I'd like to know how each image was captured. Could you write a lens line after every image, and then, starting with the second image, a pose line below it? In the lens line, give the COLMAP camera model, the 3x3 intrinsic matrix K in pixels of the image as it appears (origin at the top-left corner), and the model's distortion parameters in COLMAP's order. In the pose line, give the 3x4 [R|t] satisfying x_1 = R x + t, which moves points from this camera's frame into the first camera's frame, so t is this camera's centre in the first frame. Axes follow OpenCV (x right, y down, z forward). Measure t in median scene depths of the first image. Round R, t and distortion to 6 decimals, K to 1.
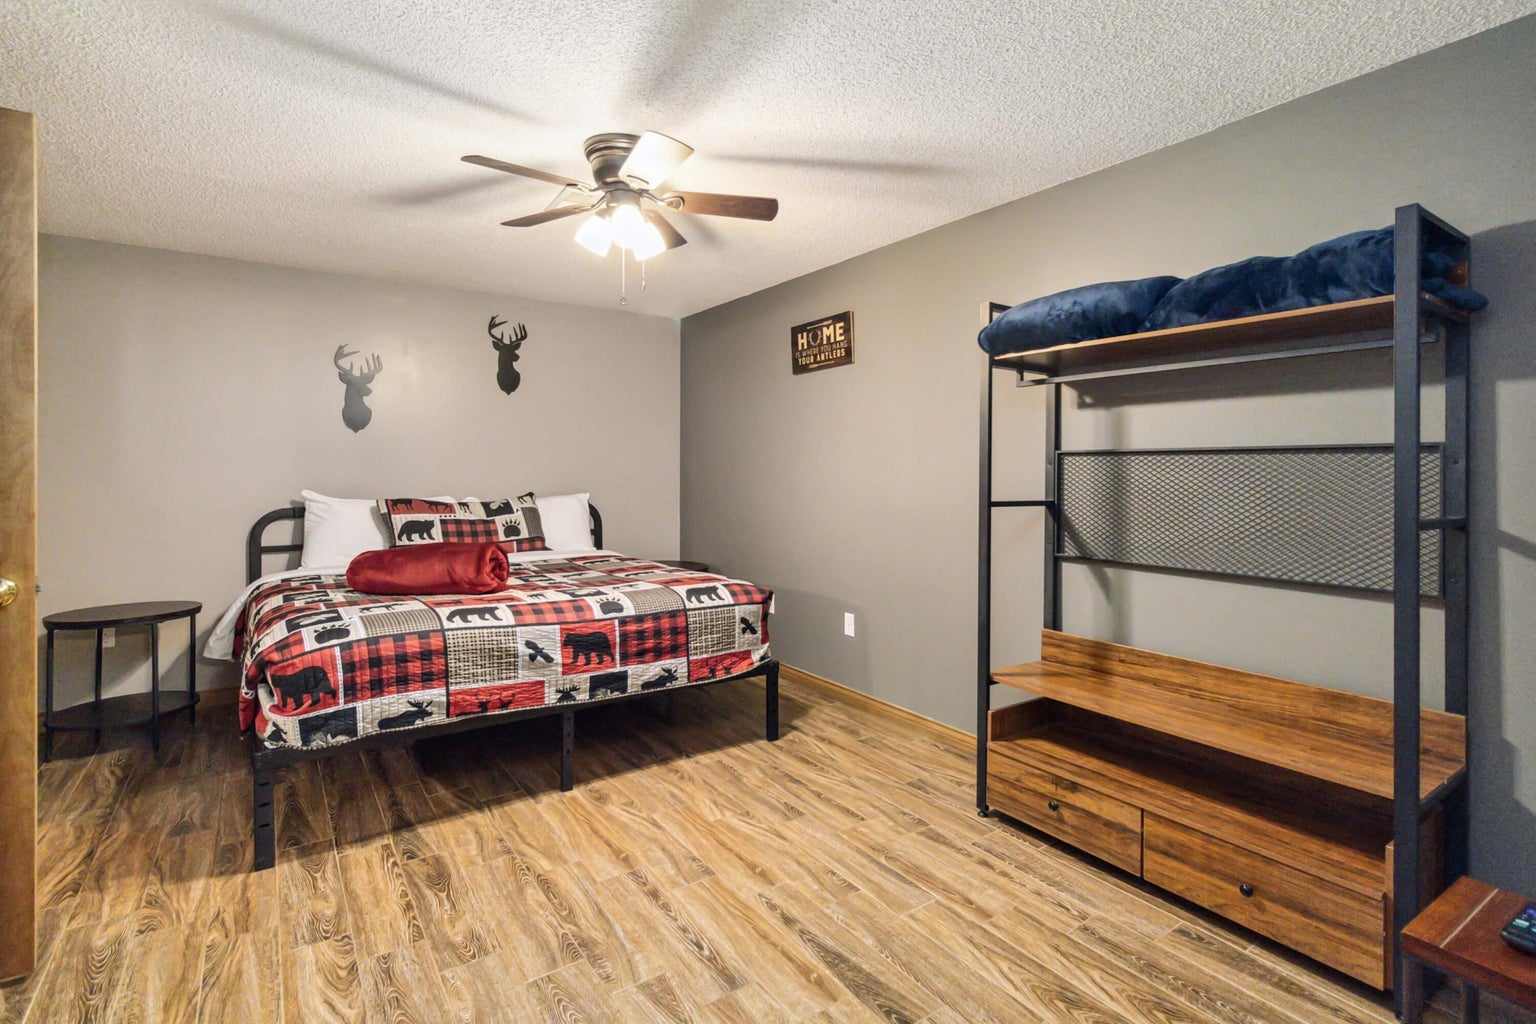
lens RADIAL K [[714.6, 0, 772.1], [0, 714.6, 478.4], [0, 0, 1]] dist [0.001894, 0.001128]
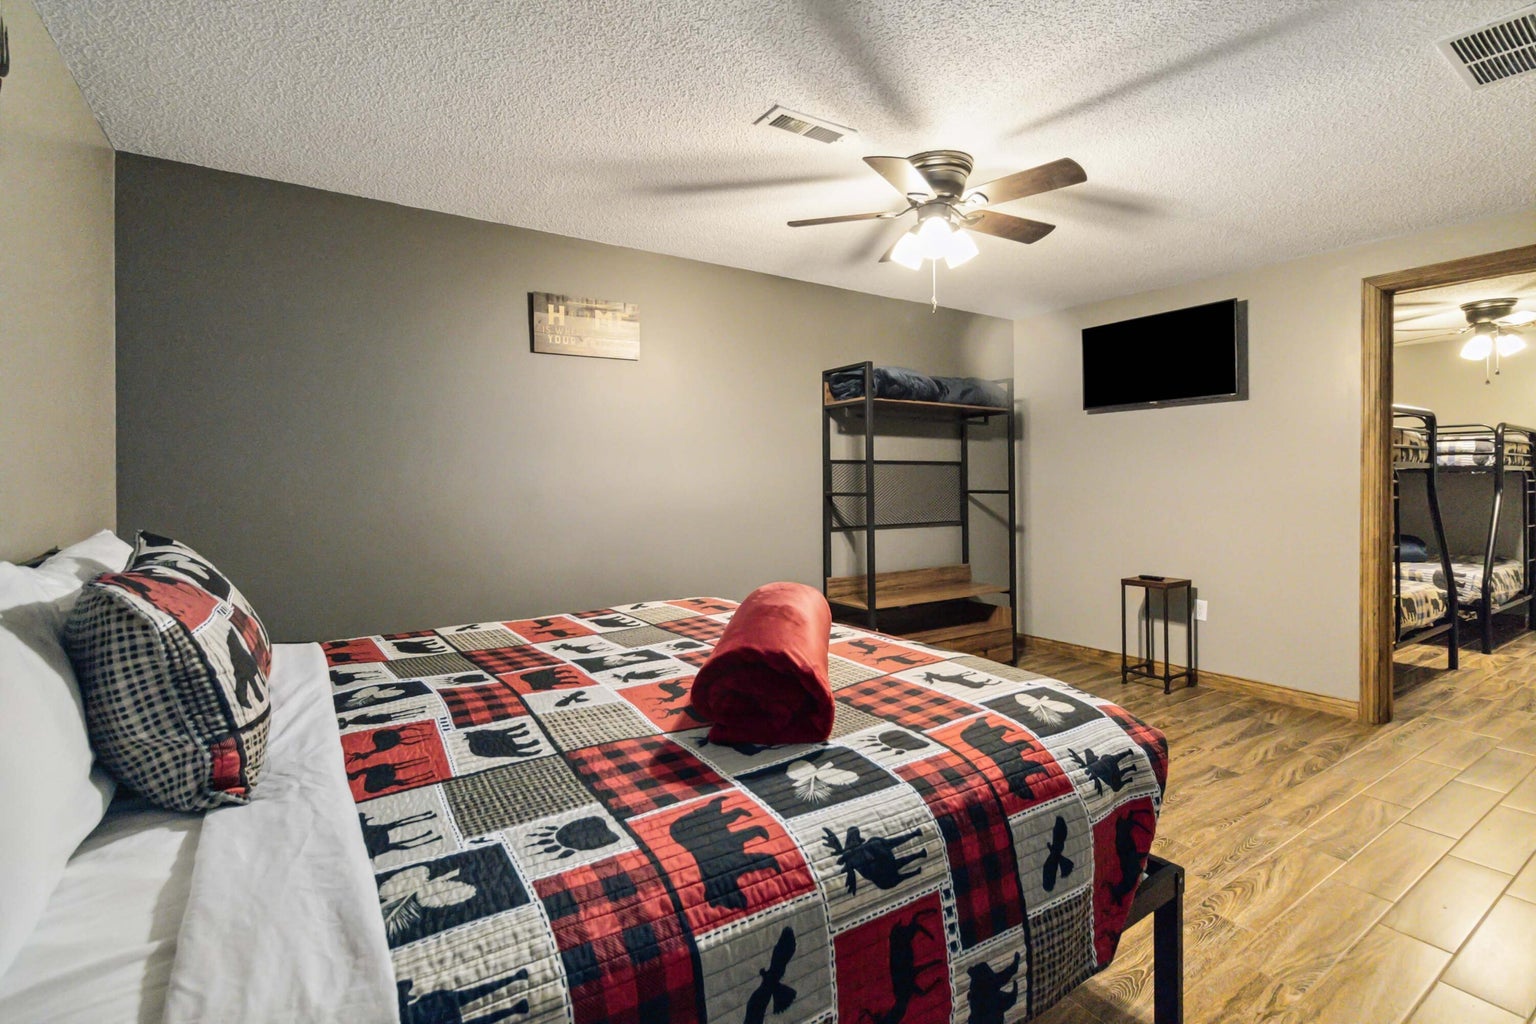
lens RADIAL K [[714.6, 0, 772.1], [0, 714.6, 478.4], [0, 0, 1]] dist [0.001894, 0.001128]
pose [[0.025392, -0.000855, 0.999677, -1.237229], [0.018299, 0.999832, 0.000391, -0.001465], [-0.999510, 0.018283, 0.025403, 1.187396]]
